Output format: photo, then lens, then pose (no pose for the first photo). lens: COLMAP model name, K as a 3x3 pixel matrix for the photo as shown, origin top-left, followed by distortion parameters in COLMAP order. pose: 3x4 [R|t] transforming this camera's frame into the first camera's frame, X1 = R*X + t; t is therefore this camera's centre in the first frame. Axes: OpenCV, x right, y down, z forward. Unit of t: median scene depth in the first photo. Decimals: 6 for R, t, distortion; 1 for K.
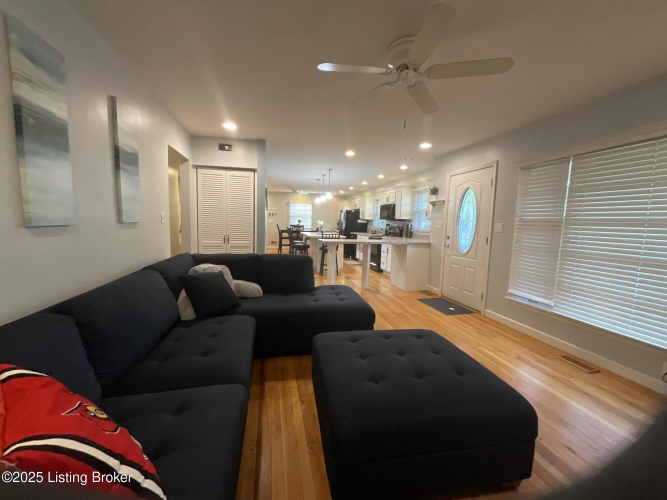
lens RADIAL K [[271.4, 0, 331.6], [0, 271.4, 249.1], [0, 0, 1]] dist [-0.002358, -0.000824]
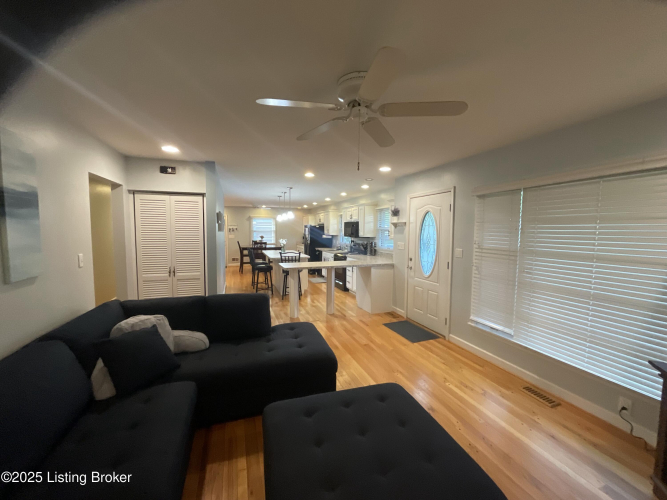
lens RADIAL K [[271.4, 0, 333.7], [0, 271.4, 249.5], [0, 0, 1]] dist [-0.002358, -0.000824]
pose [[0.991642, -0.031013, 0.125233, 0.039886], [0.034371, 0.999103, -0.024739, -0.097268], [-0.124354, 0.028837, 0.991819, 0.073585]]
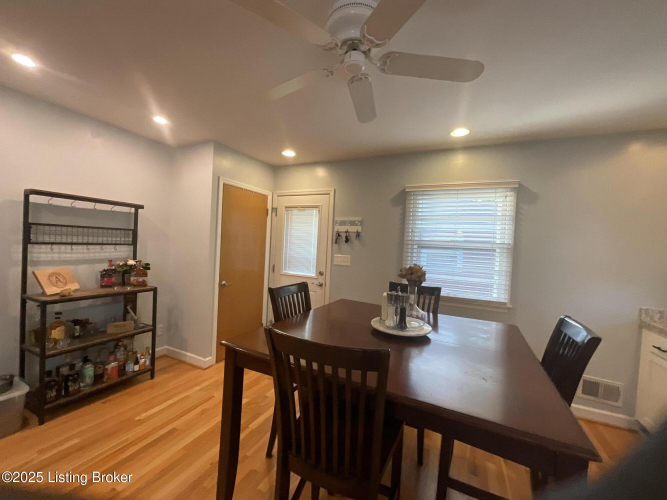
lens RADIAL K [[271.4, 0, 334.1], [0, 271.4, 248.7], [0, 0, 1]] dist [-0.002358, -0.000824]
pose [[0.785510, 0.020558, -0.618507, -0.207120], [-0.088794, 0.992851, -0.079769, -0.368044], [0.612445, 0.117579, 0.781720, 3.048085]]
